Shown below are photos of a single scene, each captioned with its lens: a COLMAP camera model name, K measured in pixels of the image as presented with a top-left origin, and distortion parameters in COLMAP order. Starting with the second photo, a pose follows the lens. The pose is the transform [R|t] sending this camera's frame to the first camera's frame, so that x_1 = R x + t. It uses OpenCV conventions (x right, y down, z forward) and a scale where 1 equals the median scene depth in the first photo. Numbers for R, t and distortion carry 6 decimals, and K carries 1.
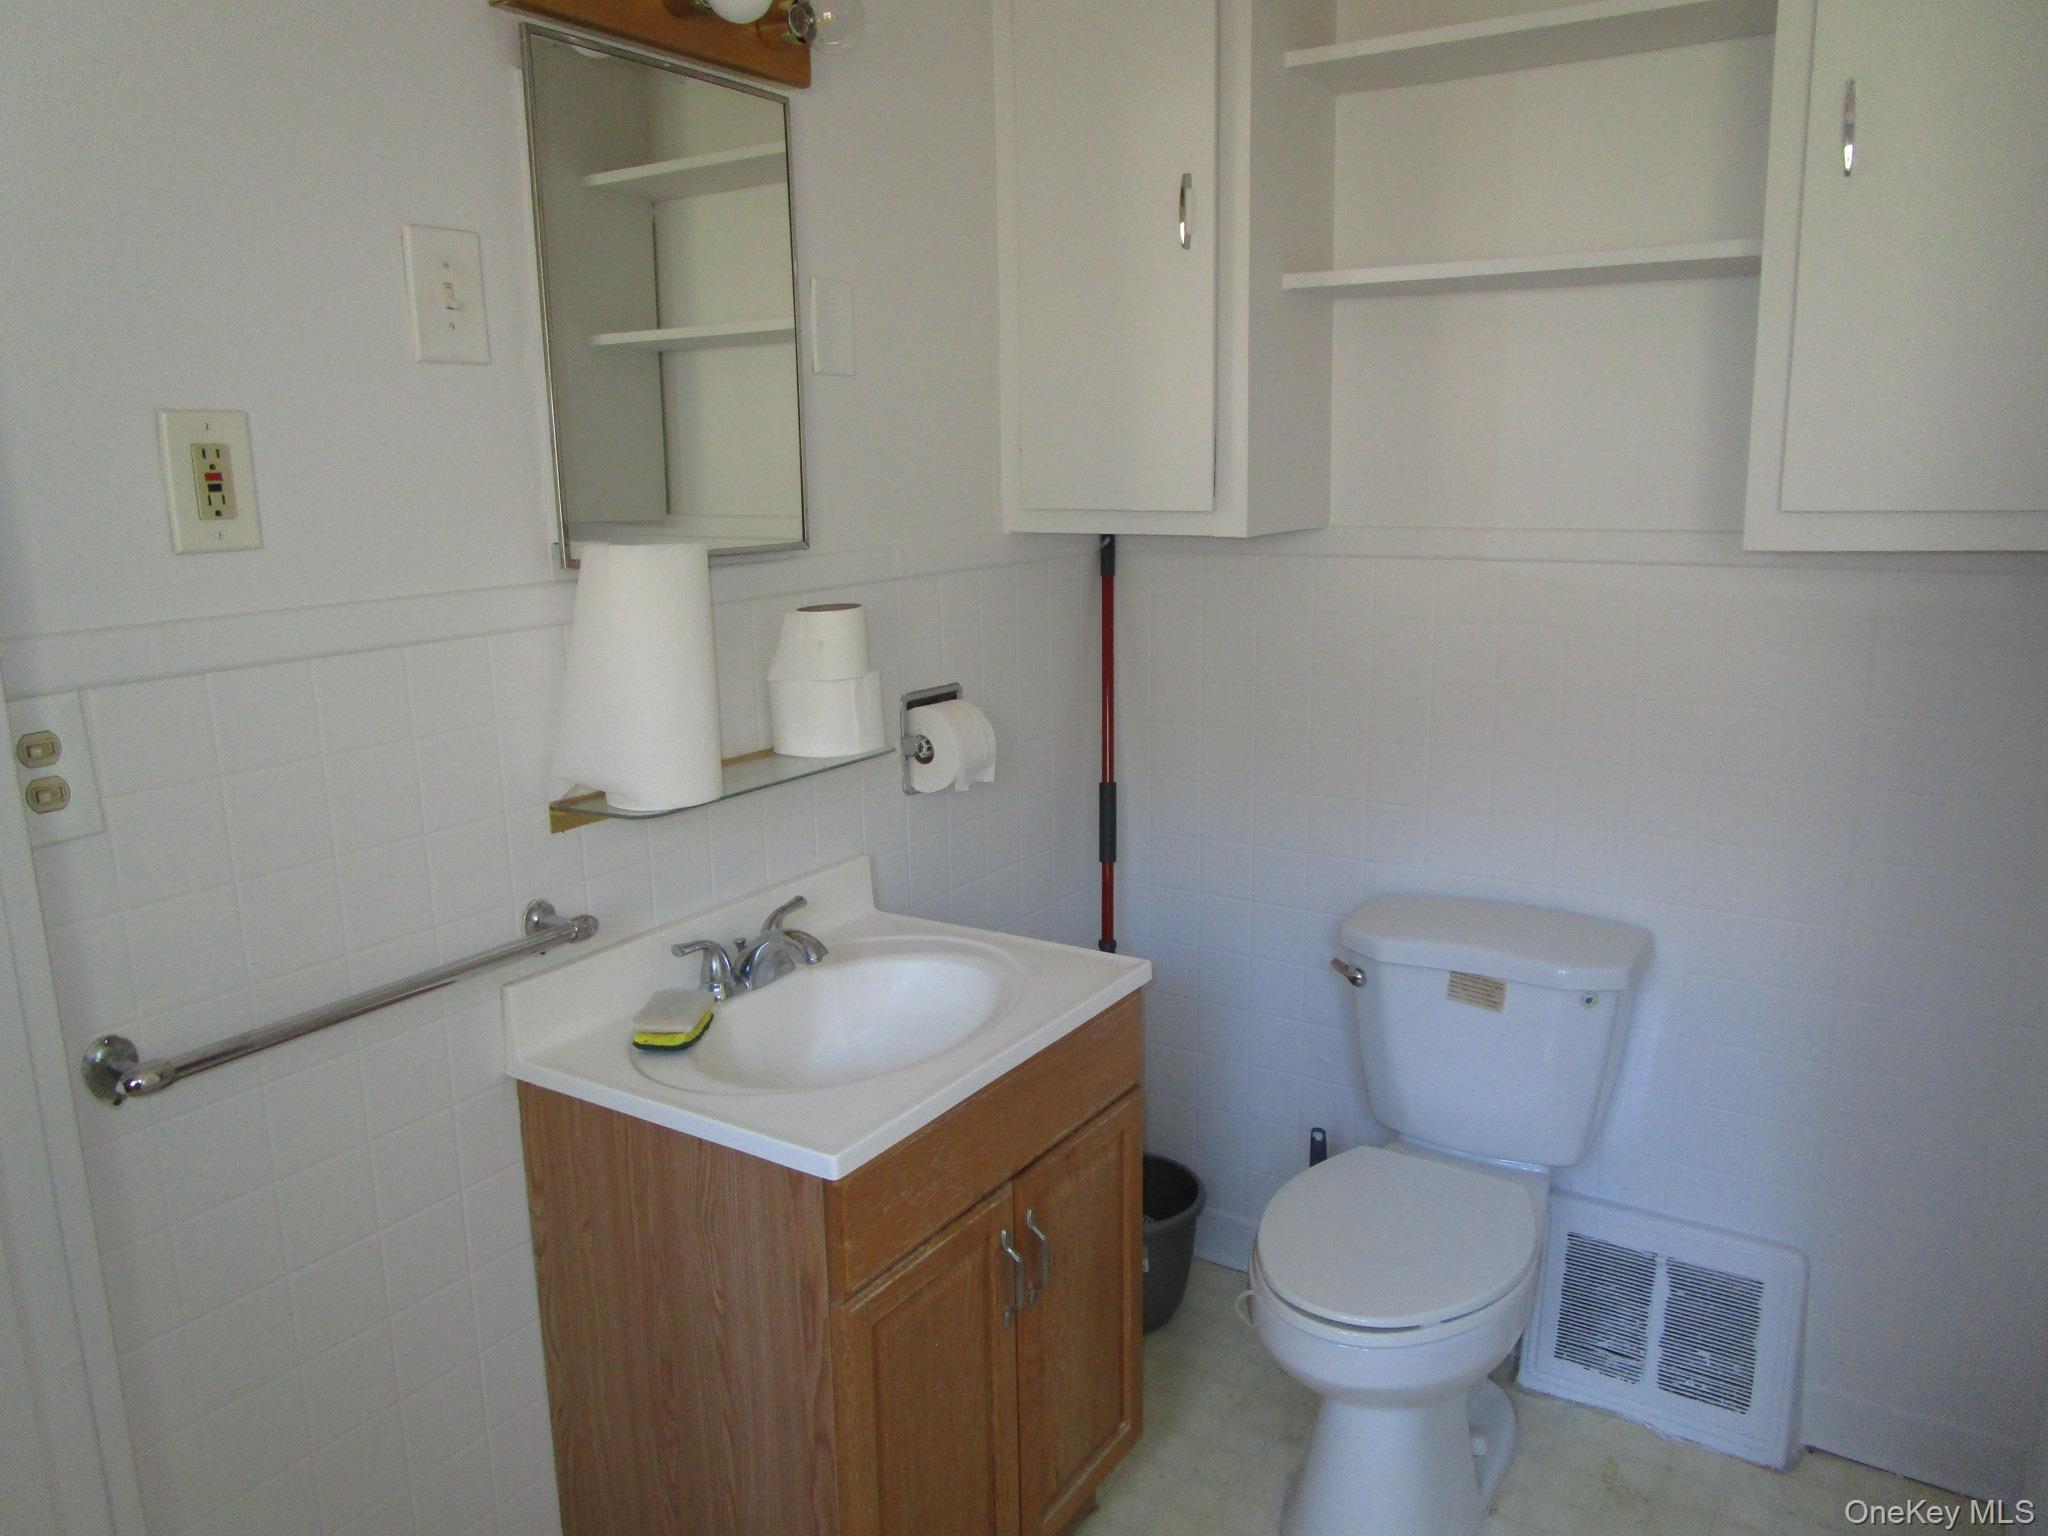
lens RADIAL K [[1470.3, 0, 984.6], [0, 1470.3, 759.1], [0, 0, 1]] dist [-0.002913, -0.003189]
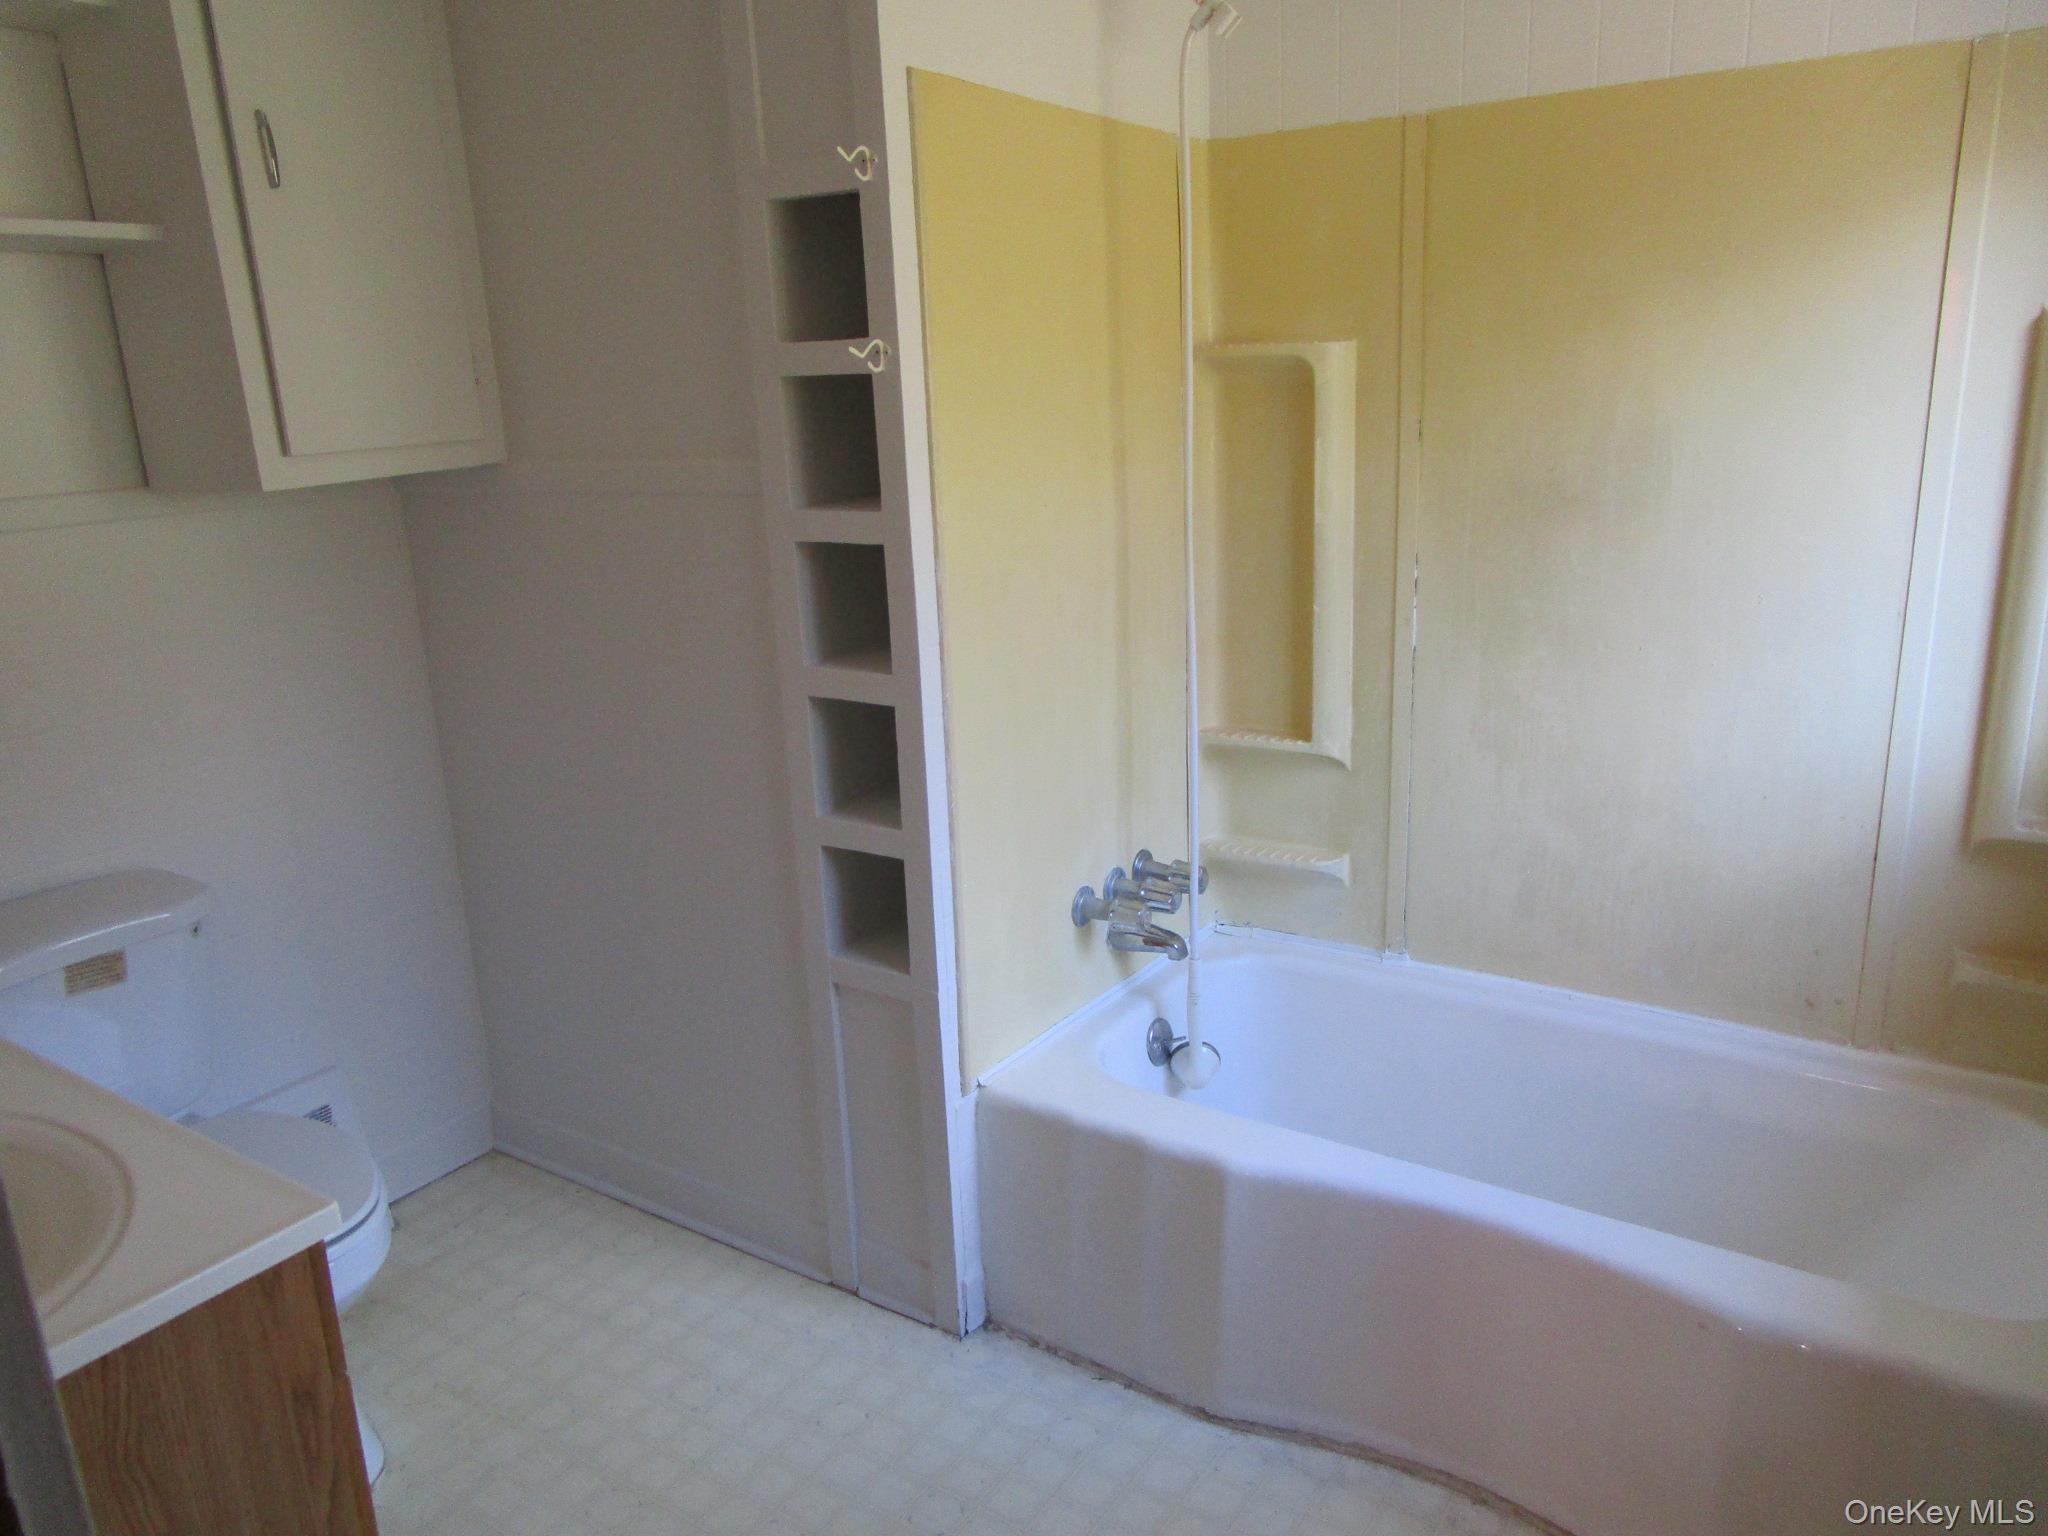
lens RADIAL K [[1470.3, 0, 984.6], [0, 1470.3, 759.1], [0, 0, 1]] dist [-0.002913, -0.003189]
pose [[0.012771, -0.232095, 0.972609, -0.837378], [0.240224, 0.944913, 0.222331, -0.075988], [-0.970633, 0.230805, 0.067822, 0.476563]]
